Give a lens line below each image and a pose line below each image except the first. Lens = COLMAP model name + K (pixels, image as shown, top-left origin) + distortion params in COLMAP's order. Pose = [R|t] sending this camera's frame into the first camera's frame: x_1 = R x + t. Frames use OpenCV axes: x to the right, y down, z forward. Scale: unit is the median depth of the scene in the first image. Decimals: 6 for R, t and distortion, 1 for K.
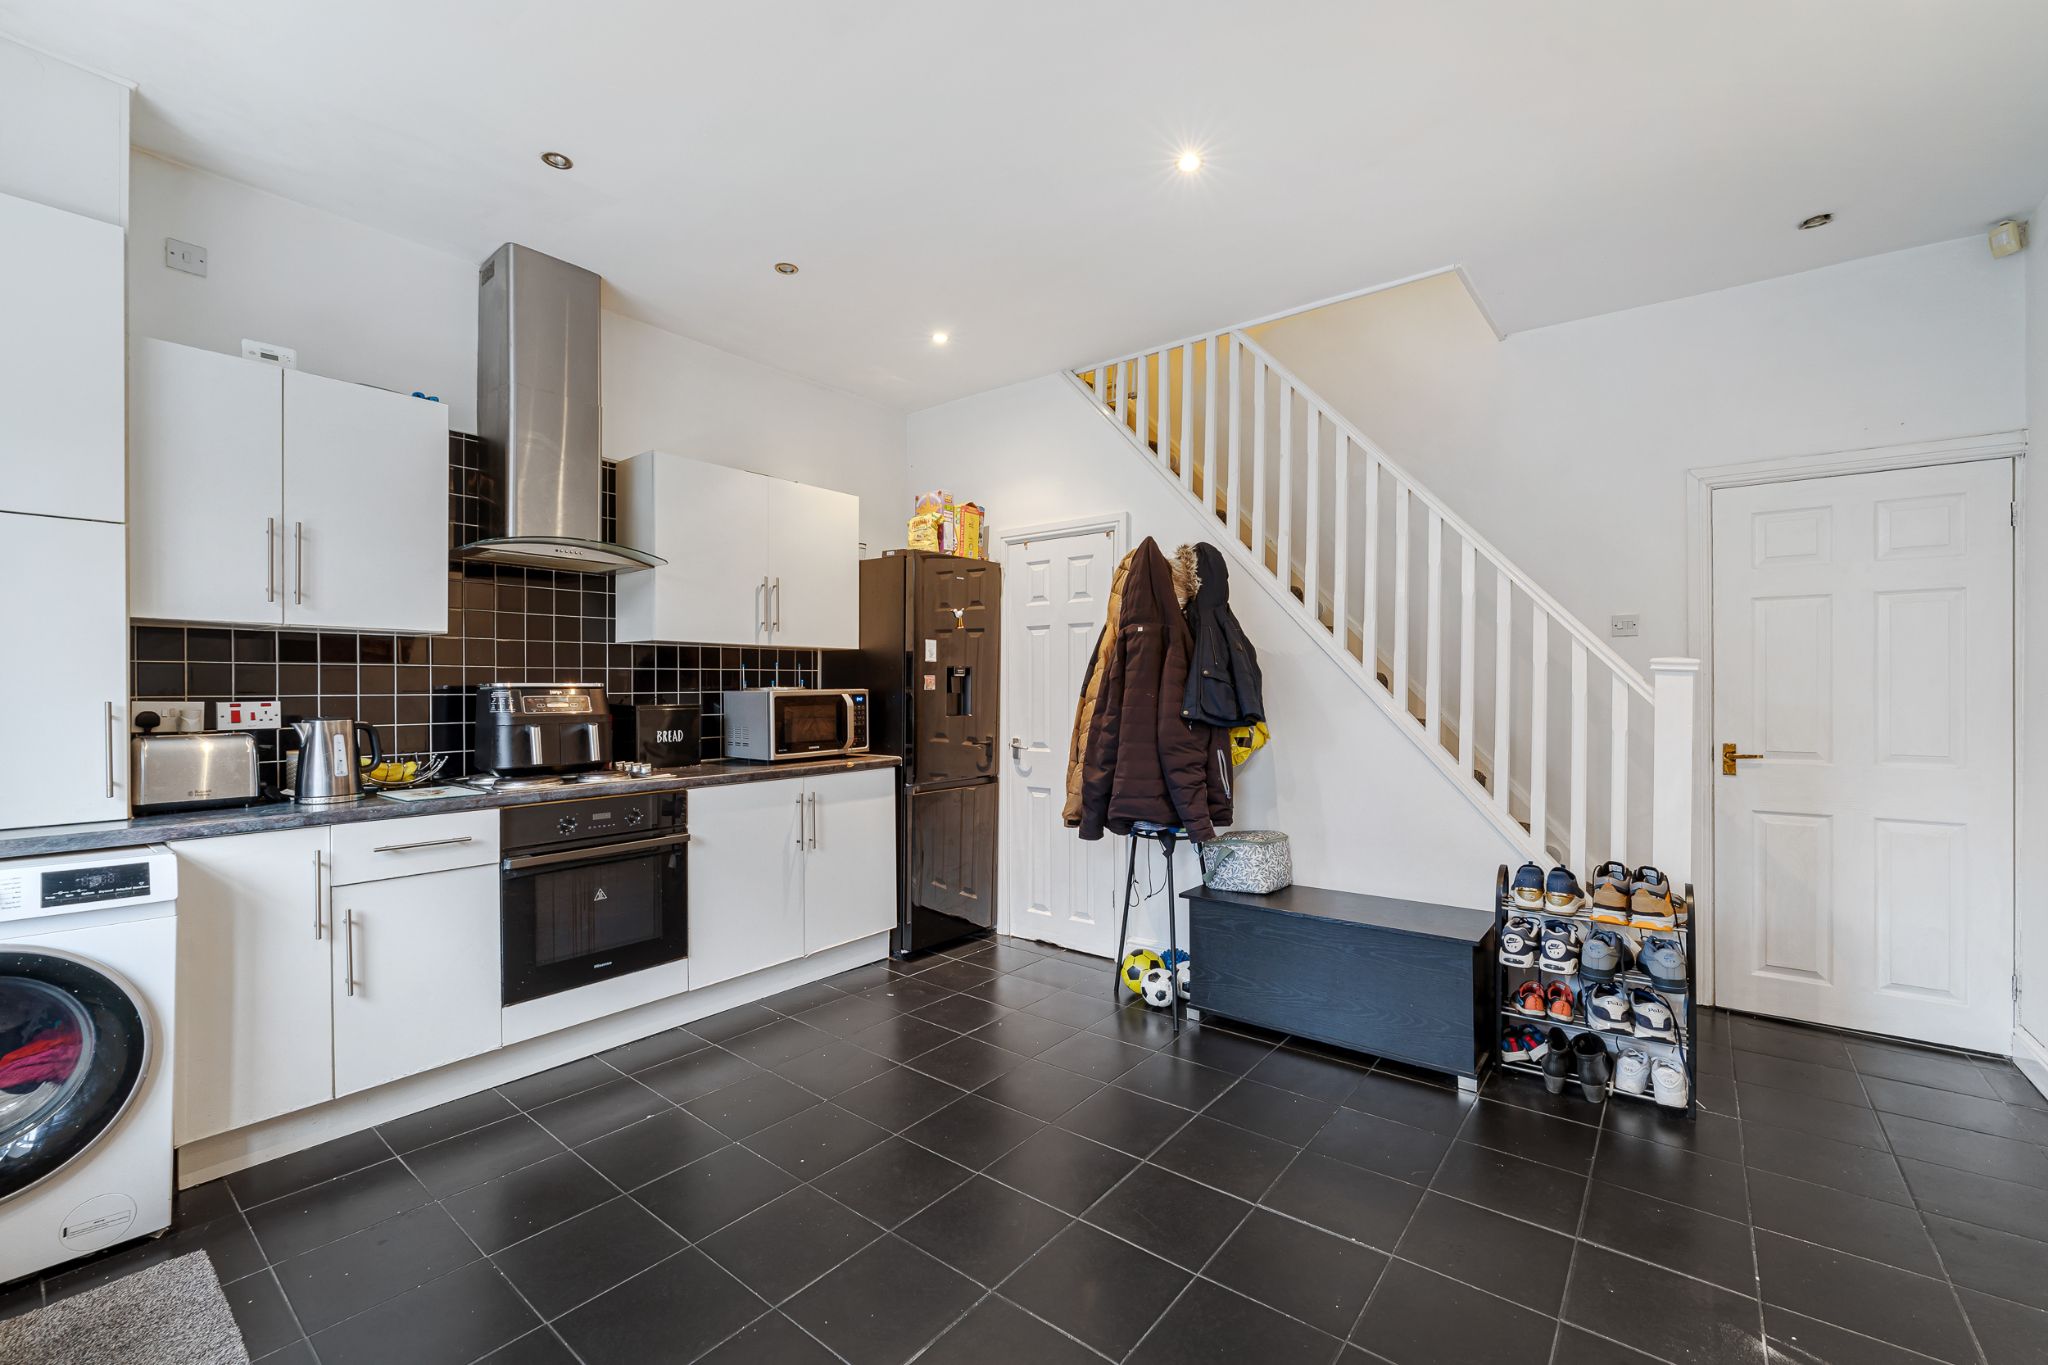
lens RADIAL K [[837.0, 0, 1036.2], [0, 837.0, 692.5], [0, 0, 1]] dist [-0.002496, 0.000022]
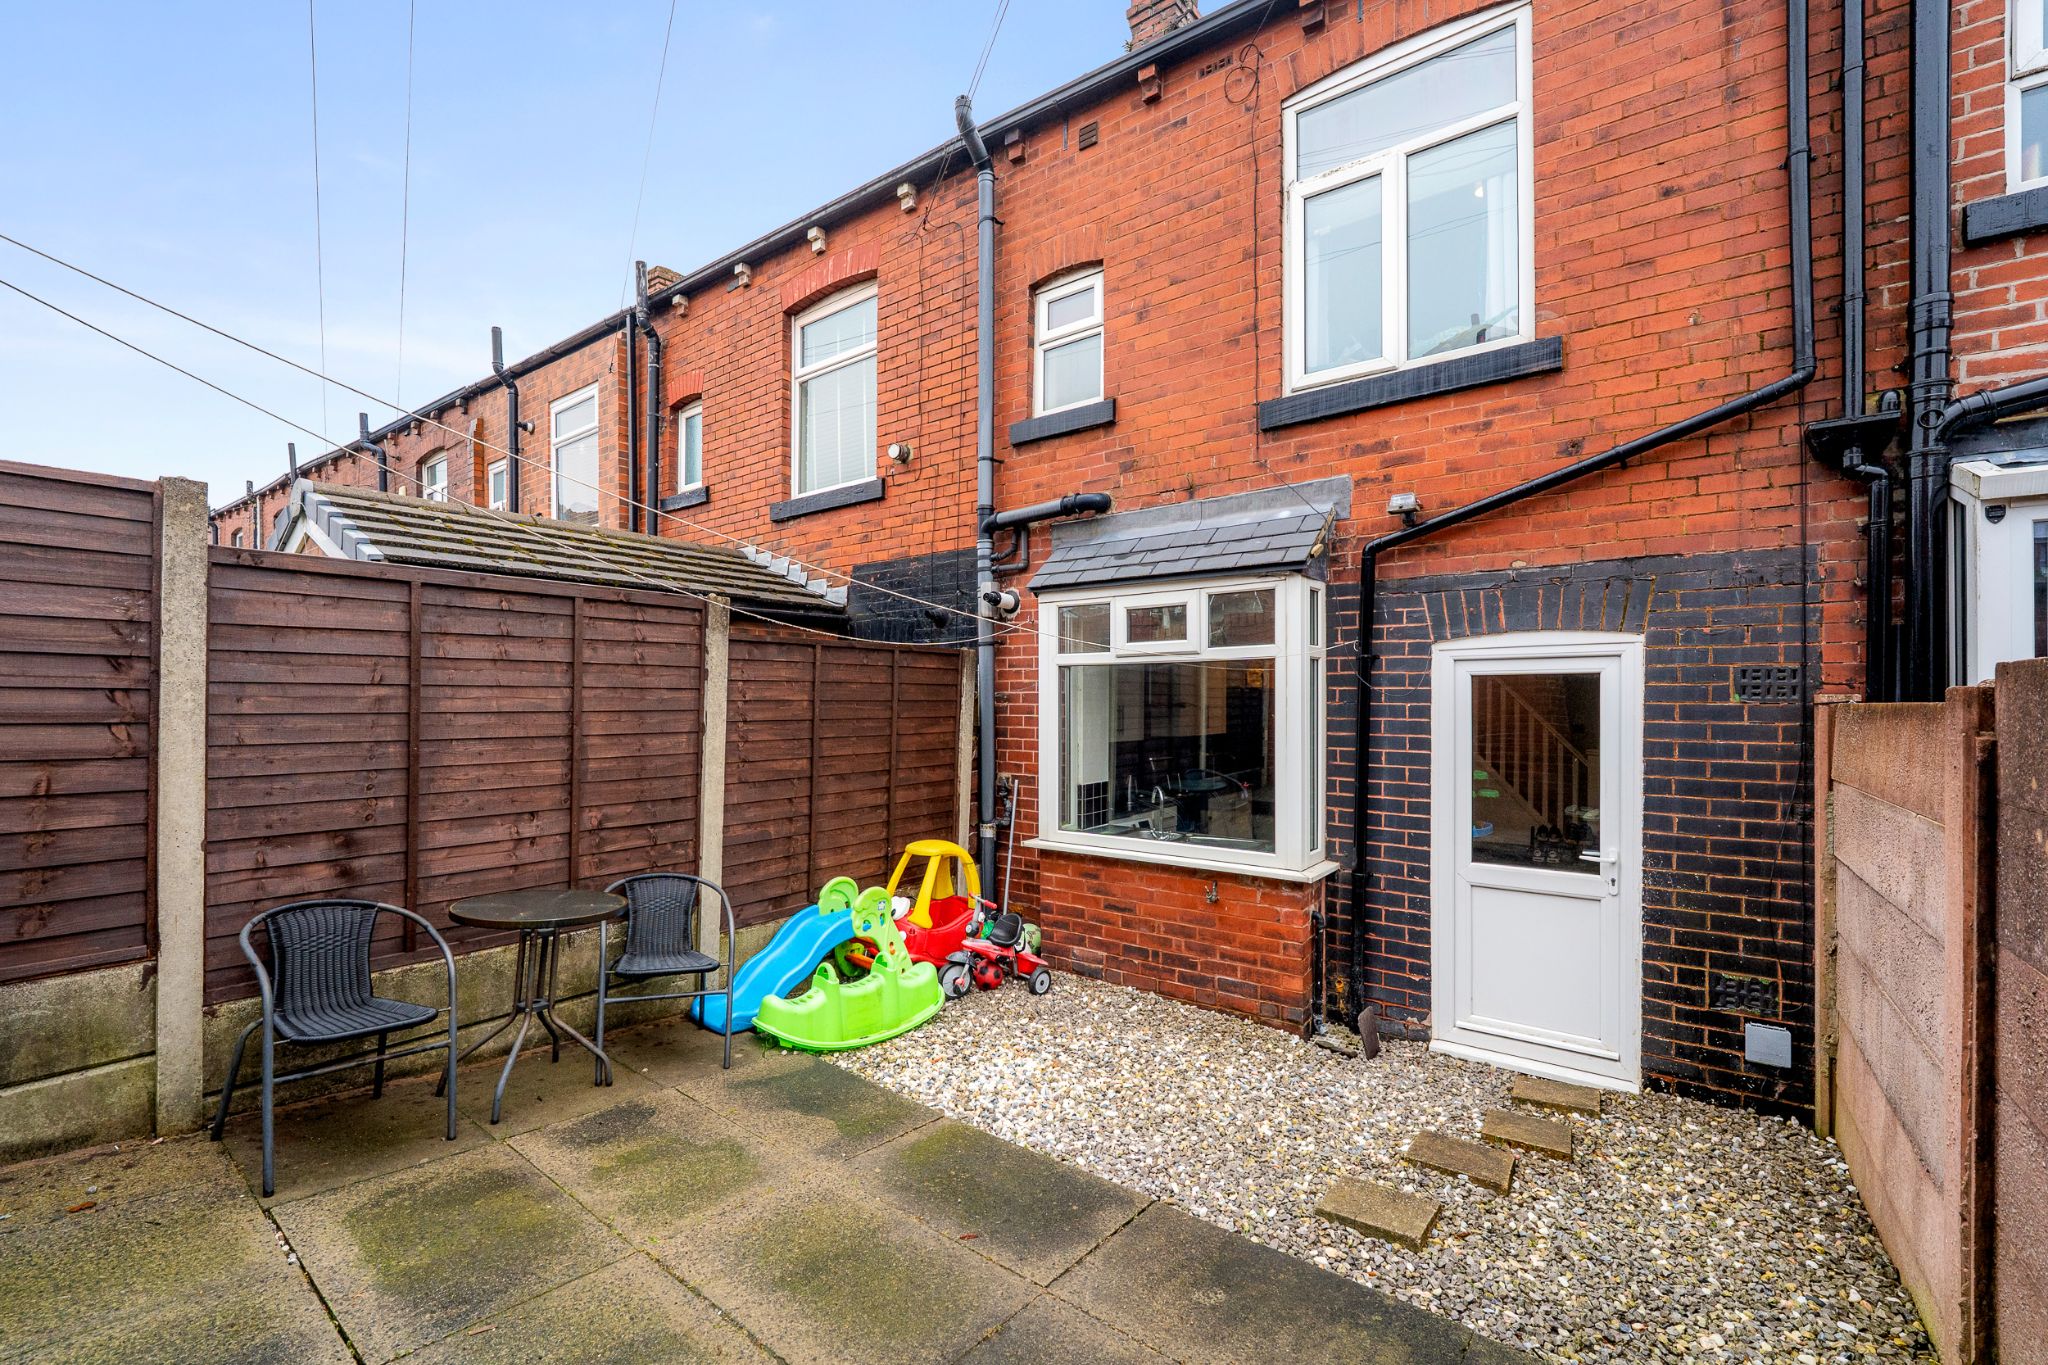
lens RADIAL K [[834.5, 0, 1026.9], [0, 834.5, 693.4], [0, 0, 1]] dist [0.001533, -0.004245]
pose [[0.999954, -0.001958, 0.009339, -1.038909], [0.002106, 0.999873, -0.015805, -0.168634], [-0.009307, 0.015824, 0.999831, -1.589044]]
